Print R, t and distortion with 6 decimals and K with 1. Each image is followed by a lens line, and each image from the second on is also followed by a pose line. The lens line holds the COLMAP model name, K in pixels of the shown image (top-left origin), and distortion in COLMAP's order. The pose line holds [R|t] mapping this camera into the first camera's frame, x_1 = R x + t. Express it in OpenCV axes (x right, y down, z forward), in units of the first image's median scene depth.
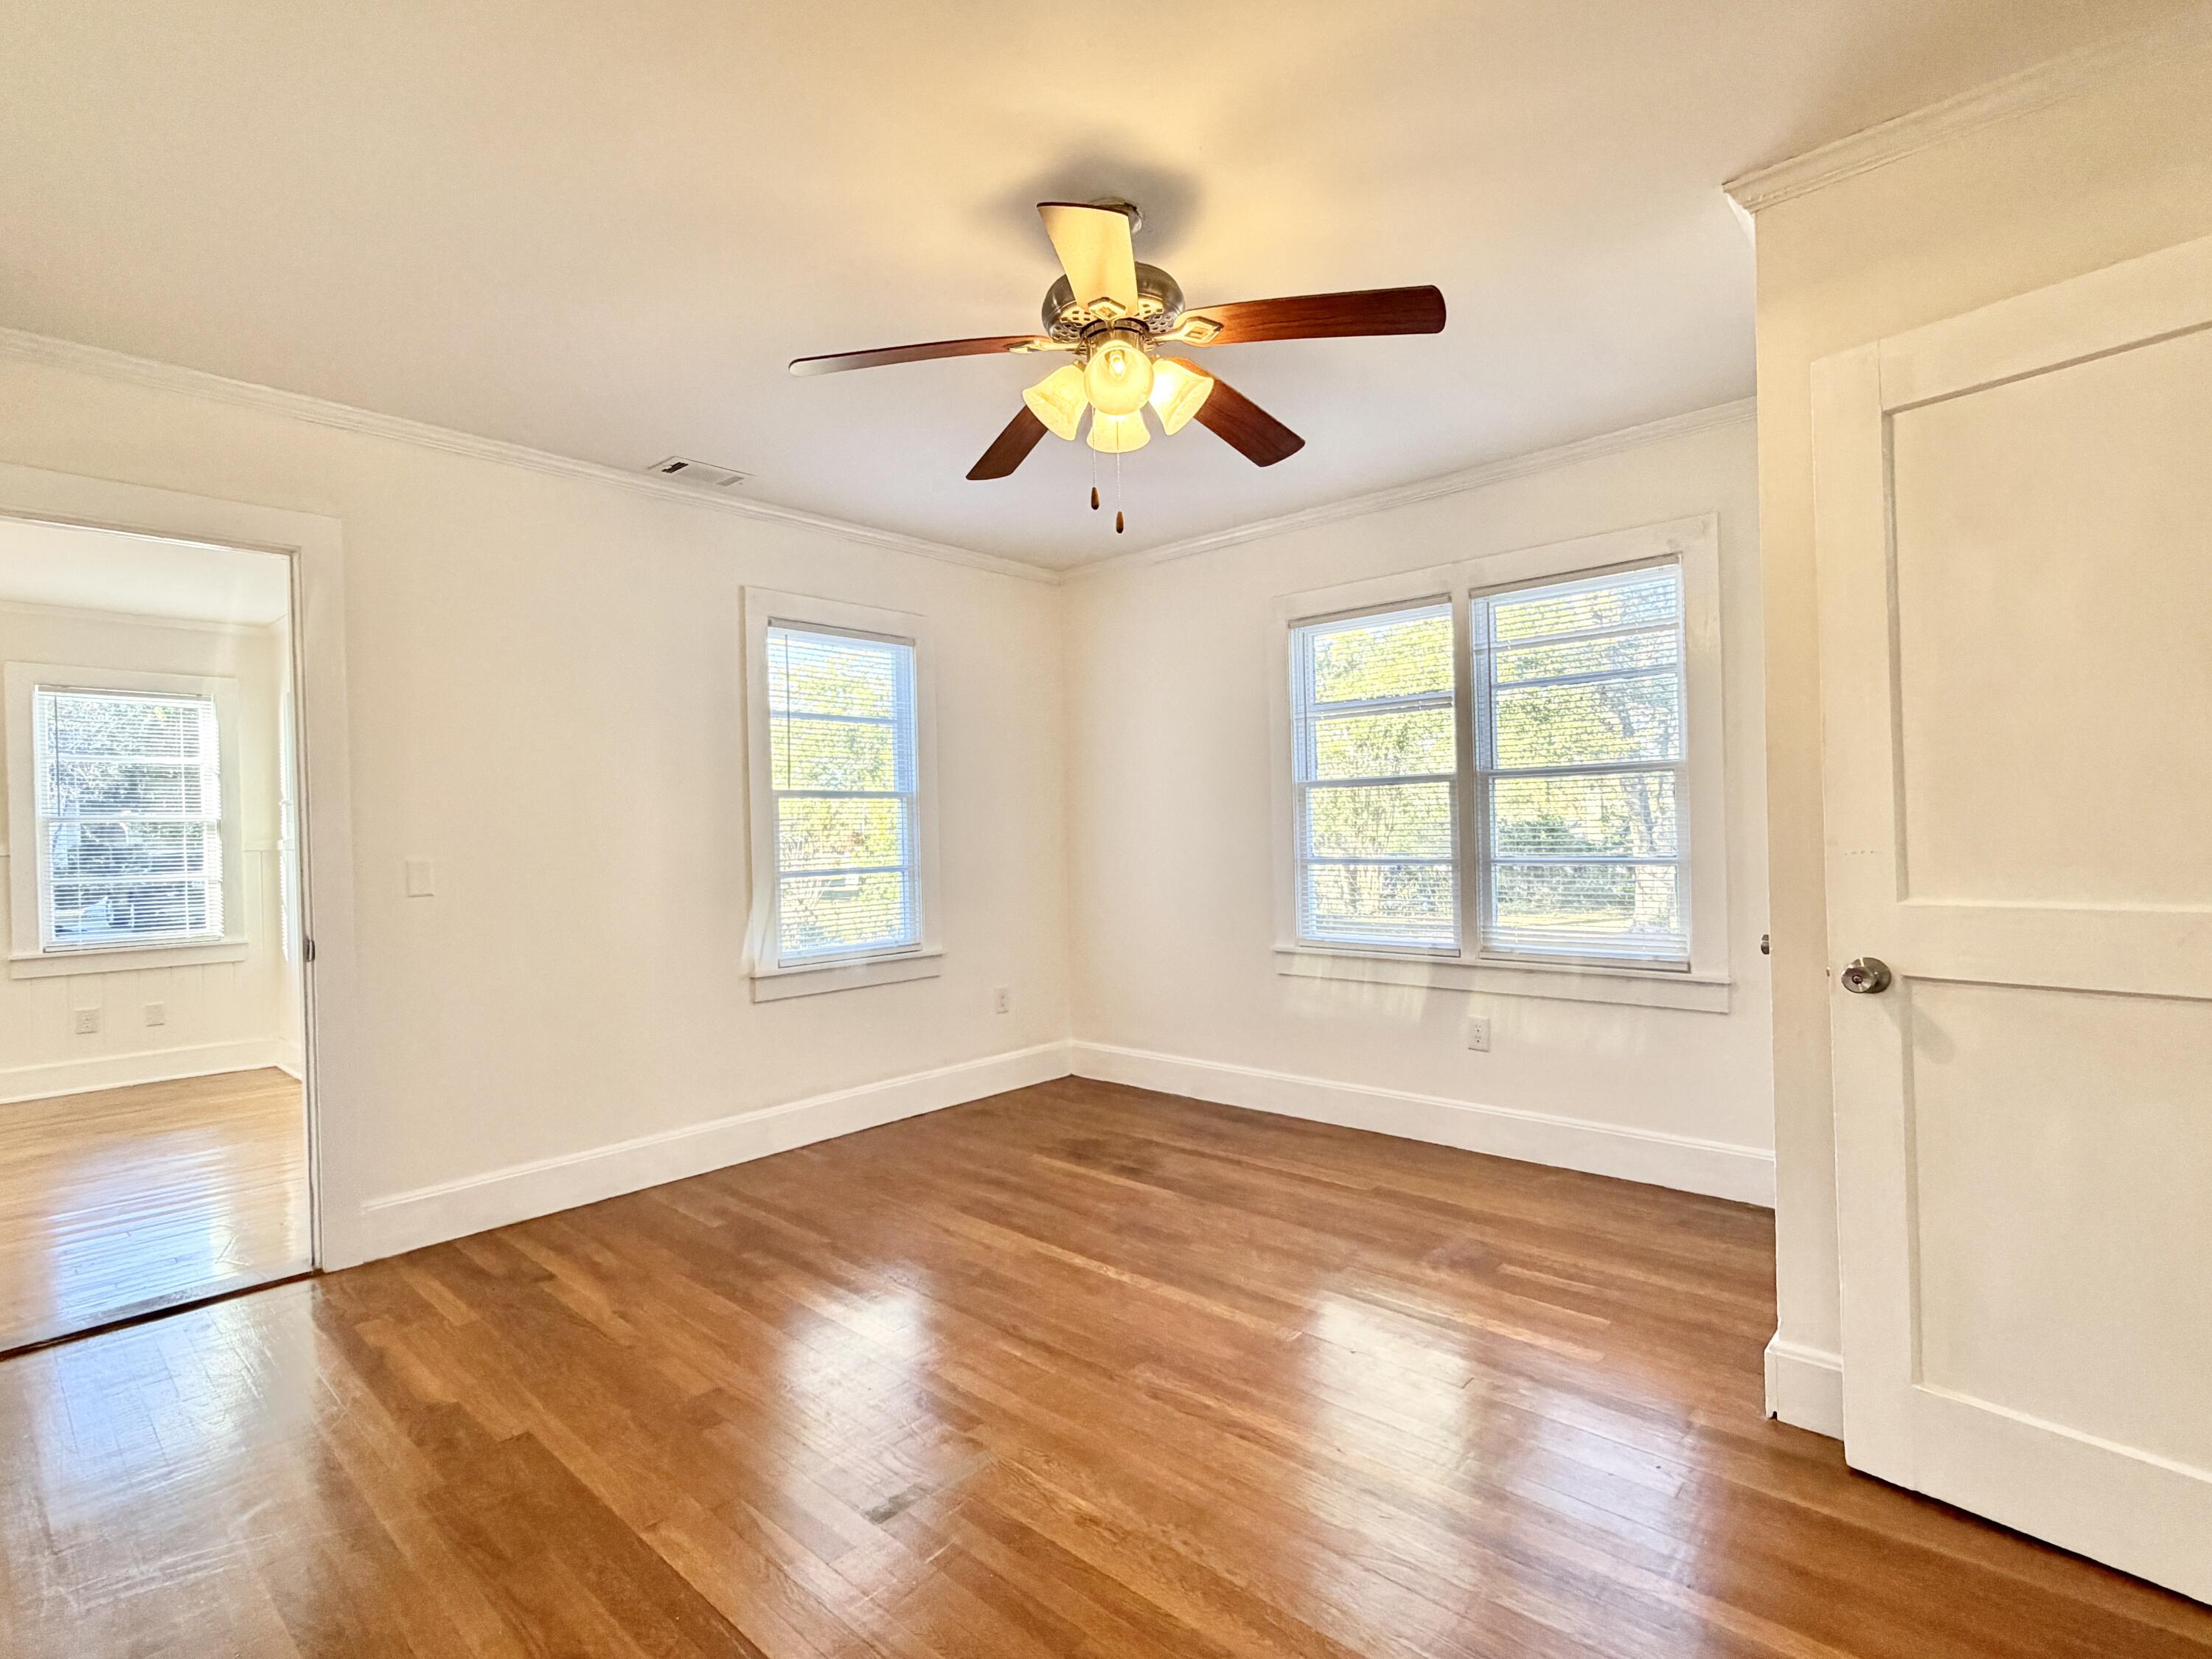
lens RADIAL K [[1075.0, 0, 1107.9], [0, 1075.0, 831.6], [0, 0, 1]] dist [0.004827, -0.001880]
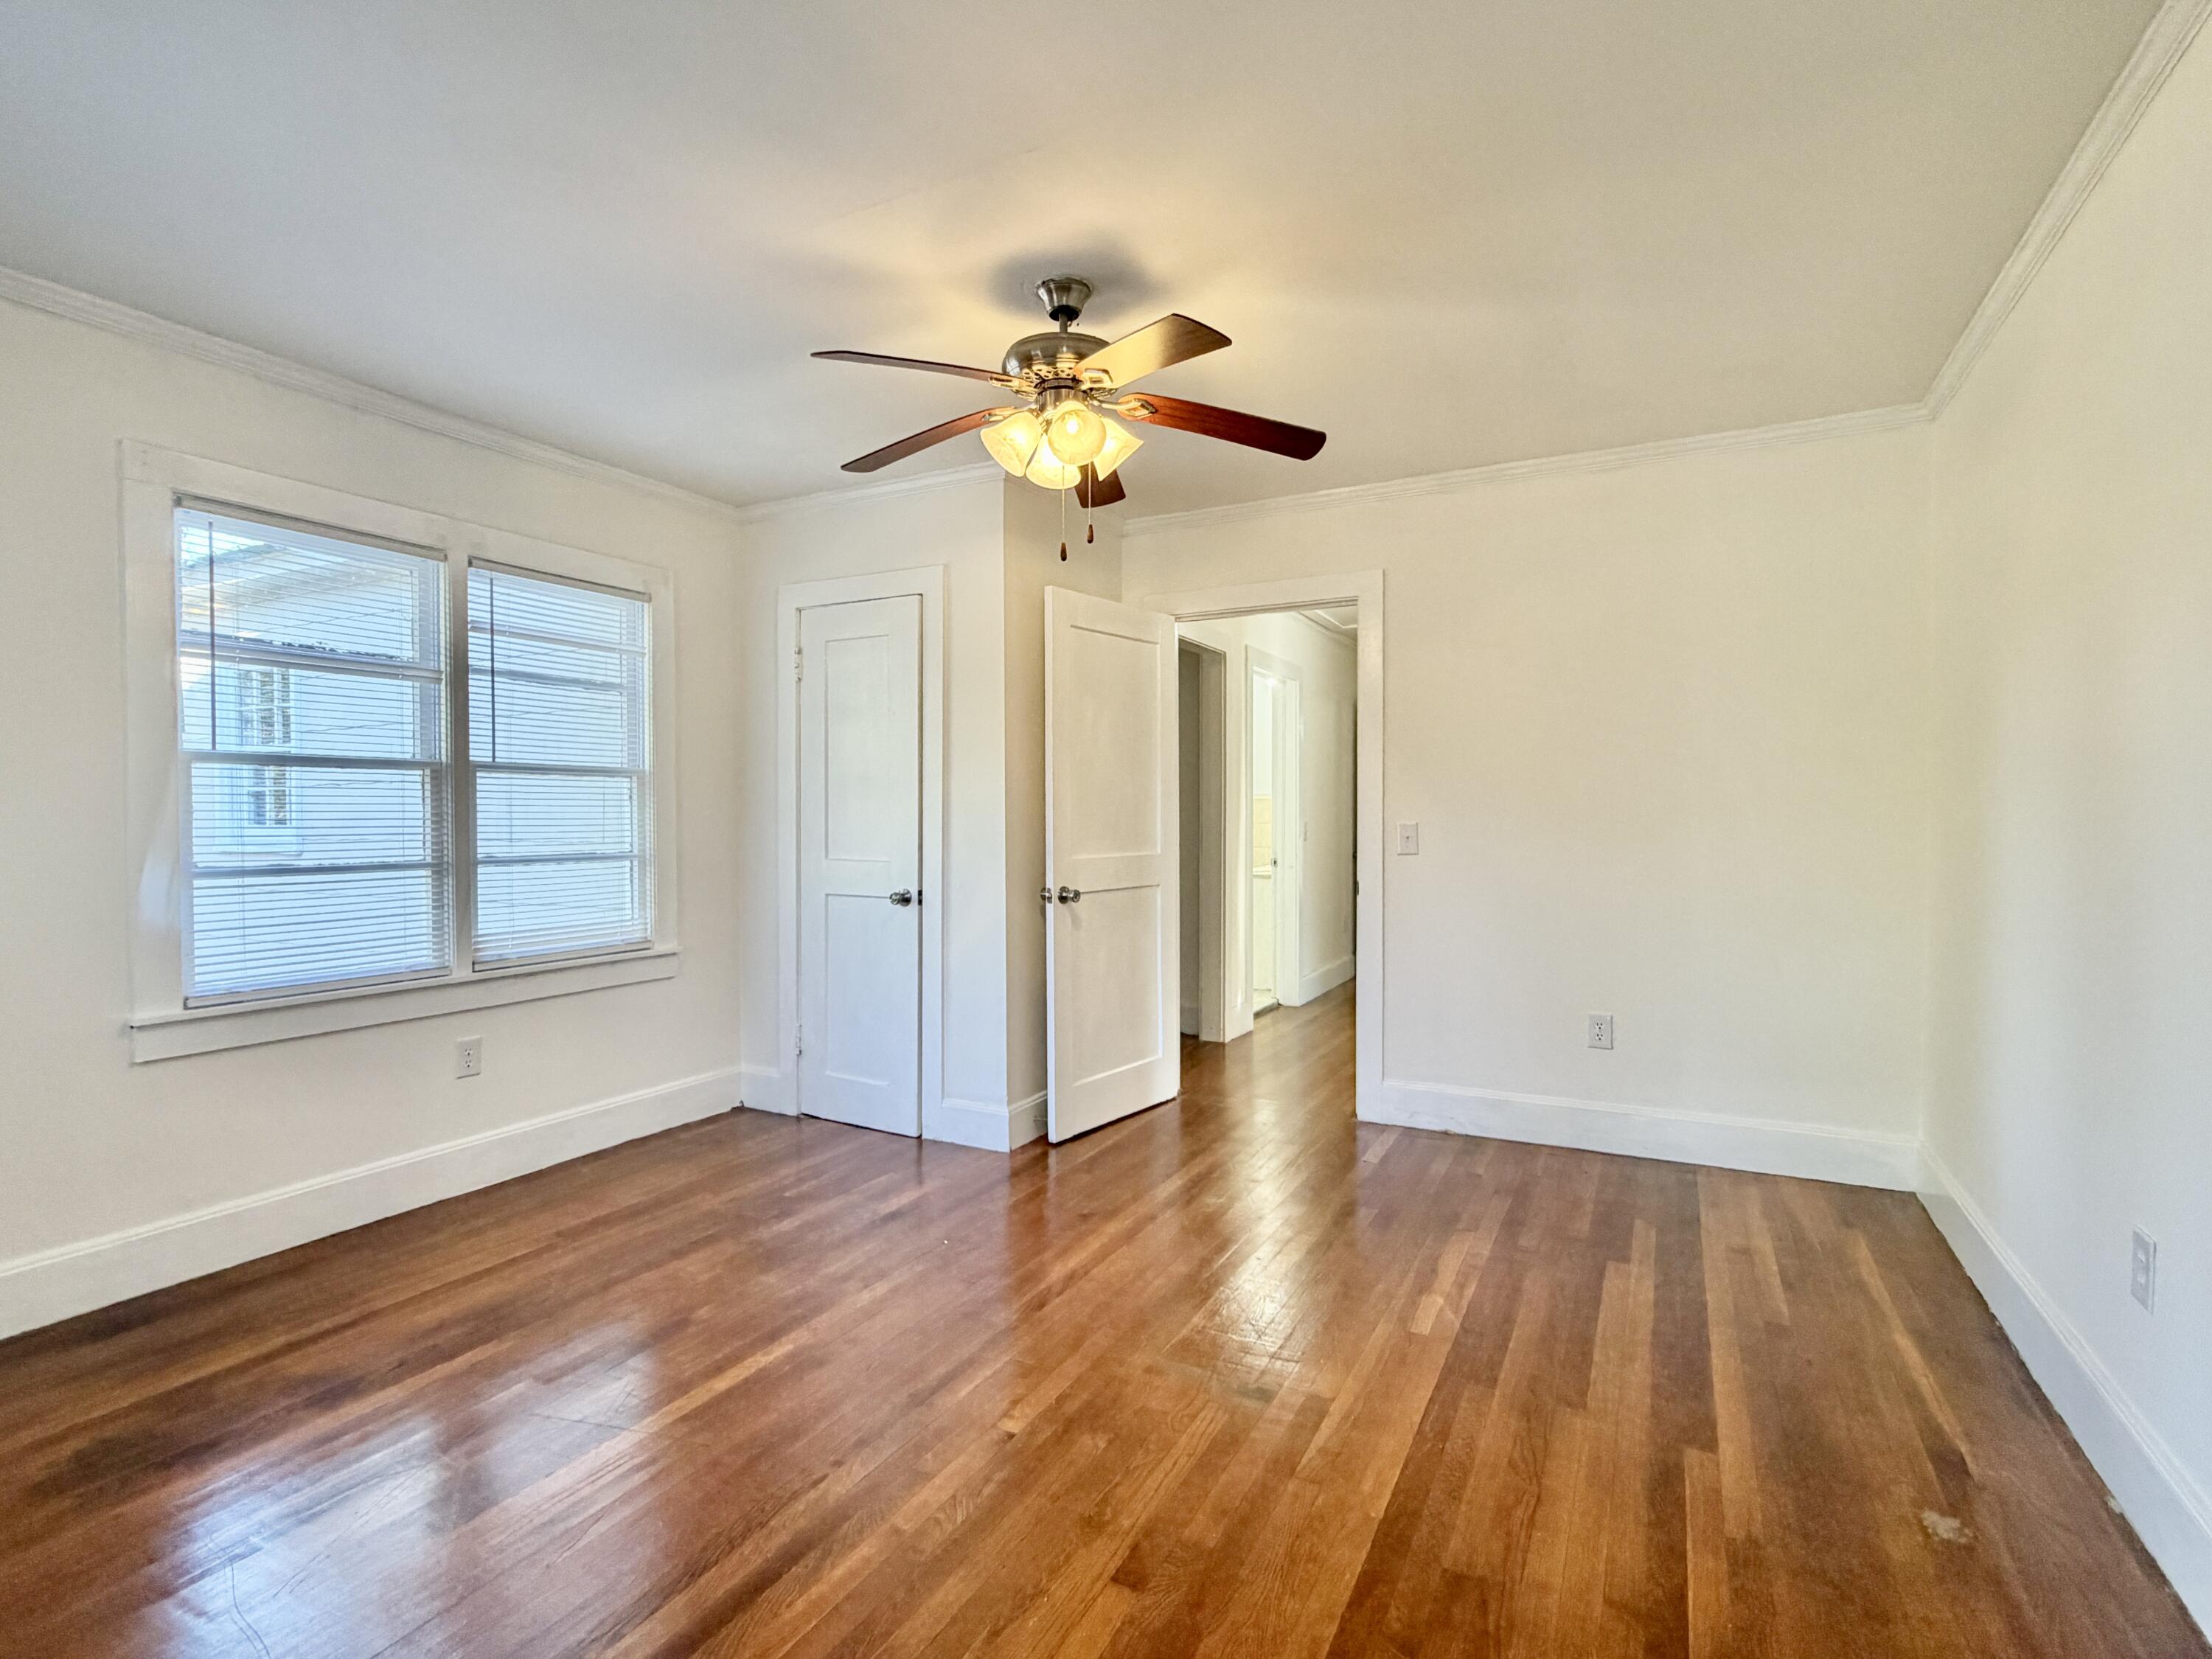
lens RADIAL K [[1075.0, 0, 1095.1], [0, 1075.0, 825.3], [0, 0, 1]] dist [0.004827, -0.001880]
pose [[-0.245801, 0.014915, 0.969205, -0.680284], [0.007675, 0.999880, -0.013441, 0.013187], [-0.969290, 0.004135, -0.245886, 0.757918]]
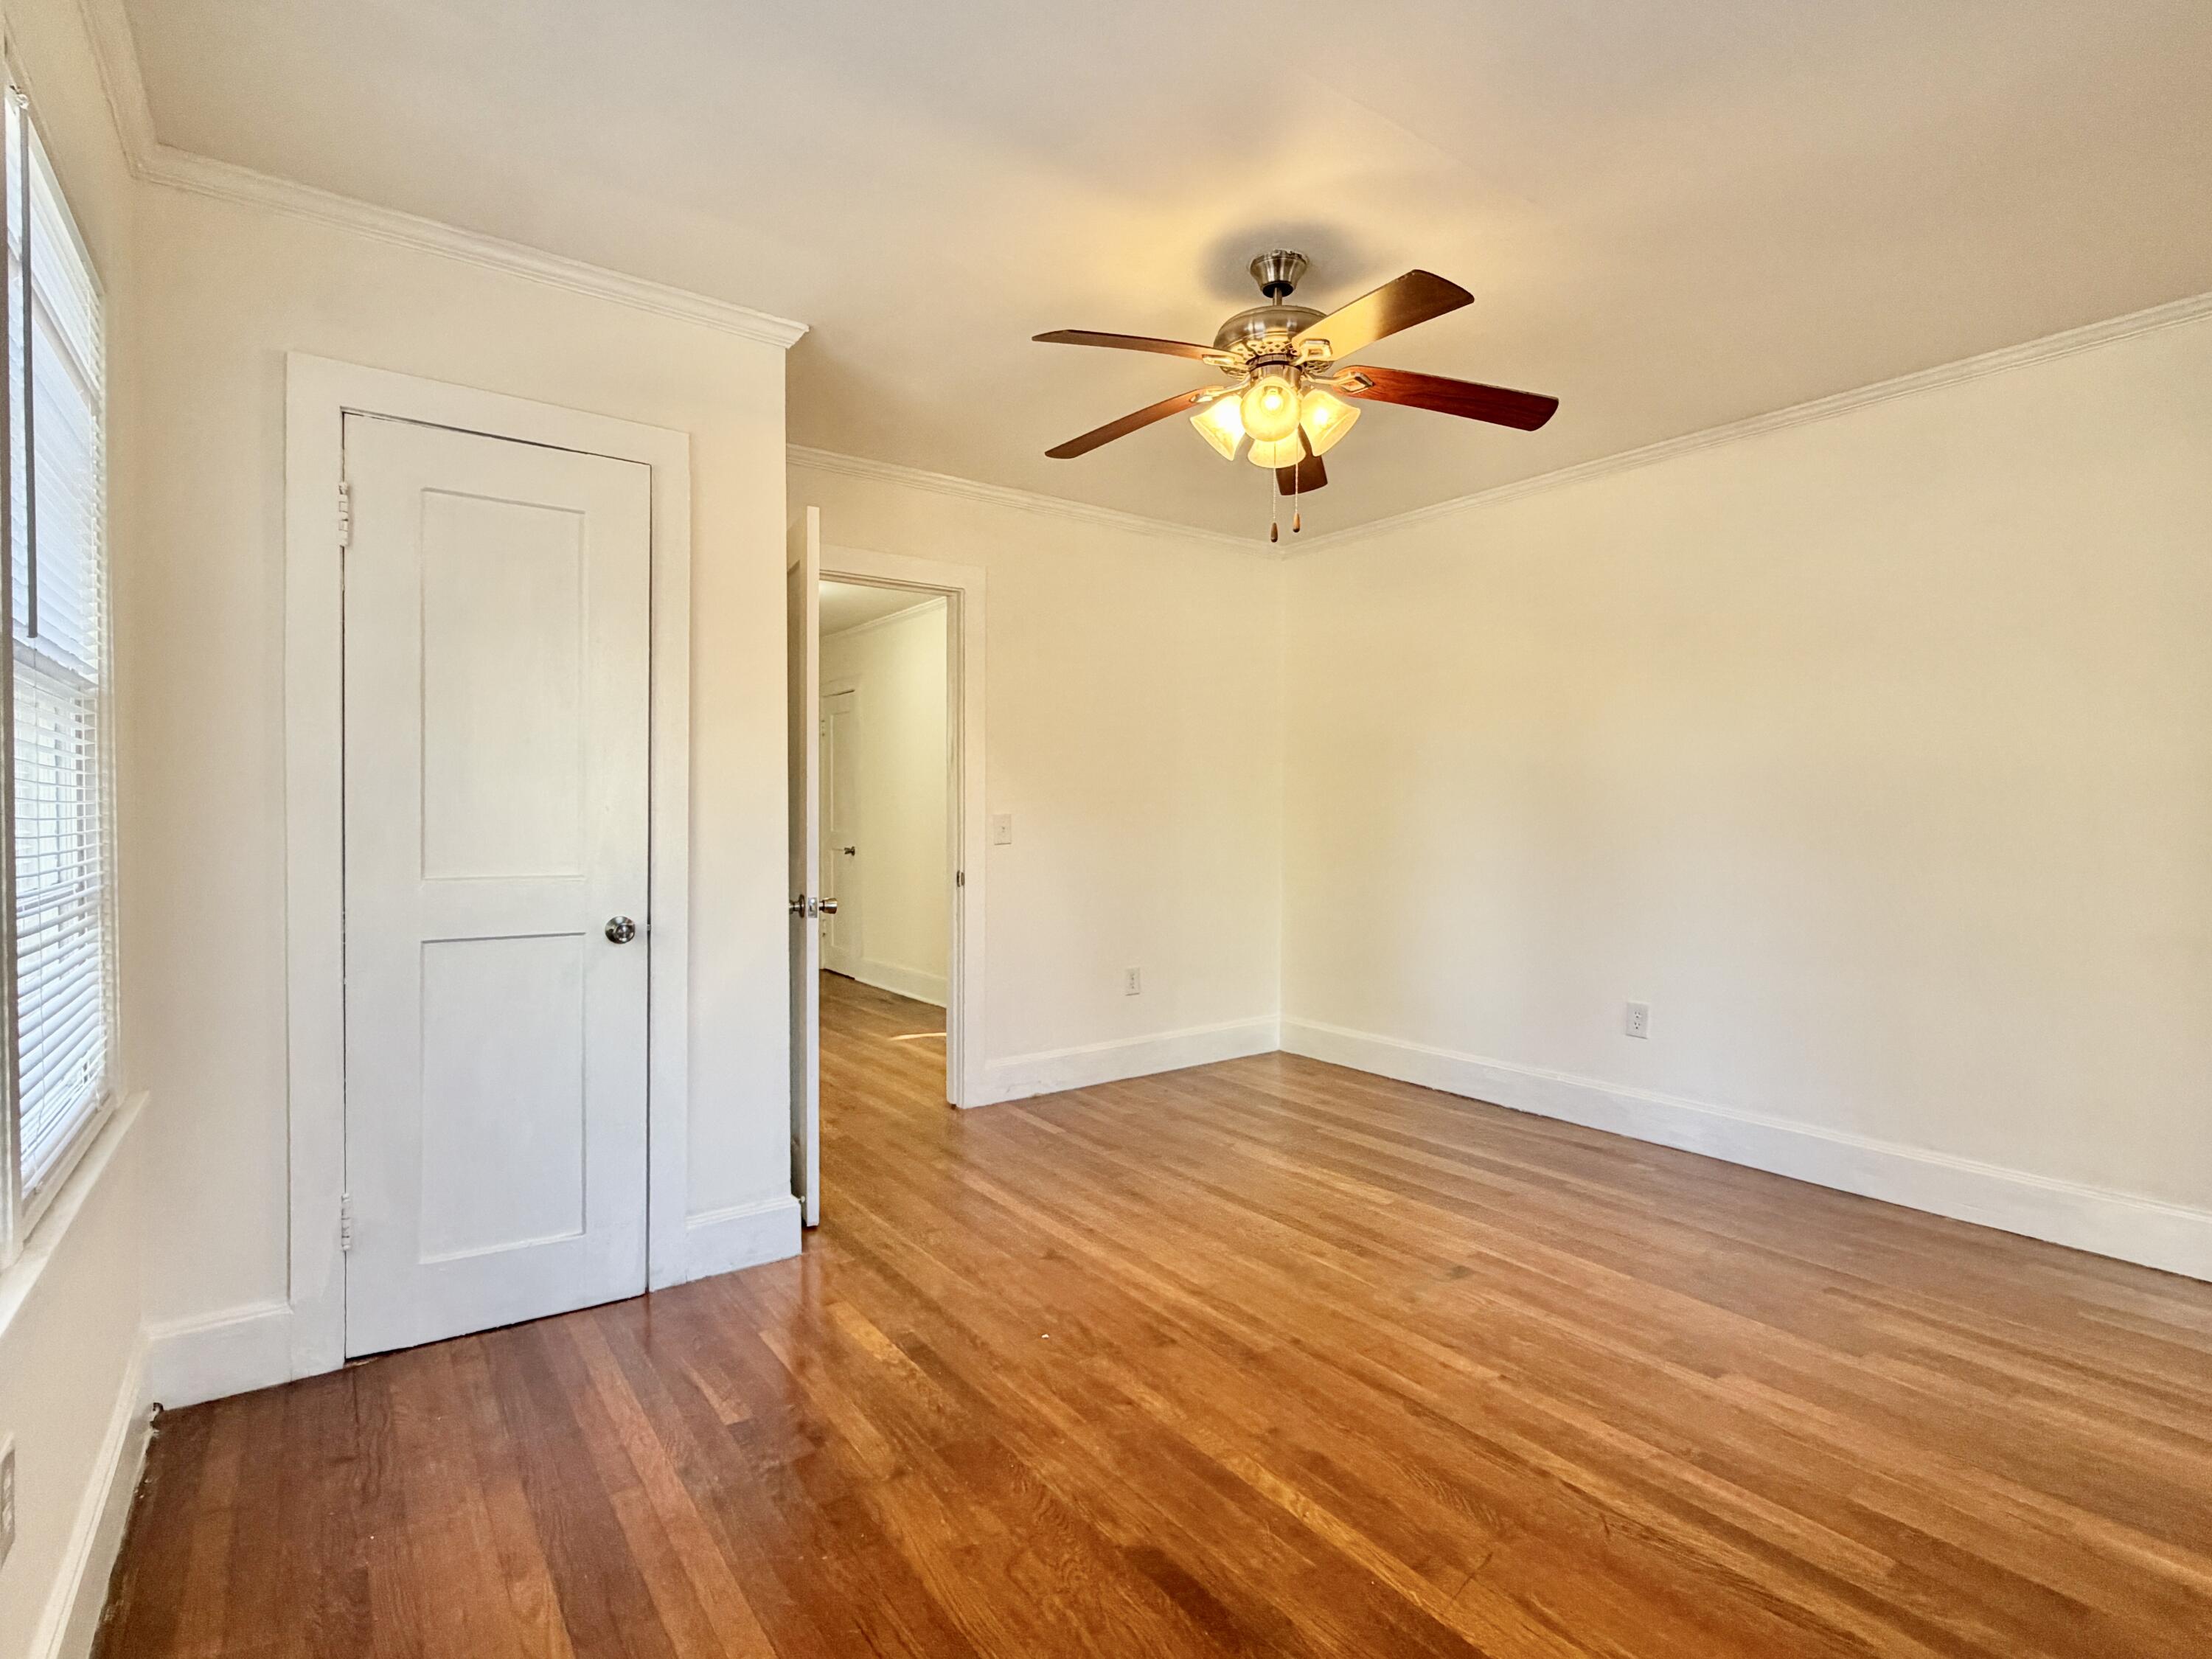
lens RADIAL K [[1075.0, 0, 1101.7], [0, 1075.0, 826.8], [0, 0, 1]] dist [0.004827, -0.001880]
pose [[-0.978807, 0.019377, 0.203864, -0.020933], [0.021649, 0.999726, 0.008920, 0.003519], [-0.203635, 0.013145, -0.978959, 1.302728]]
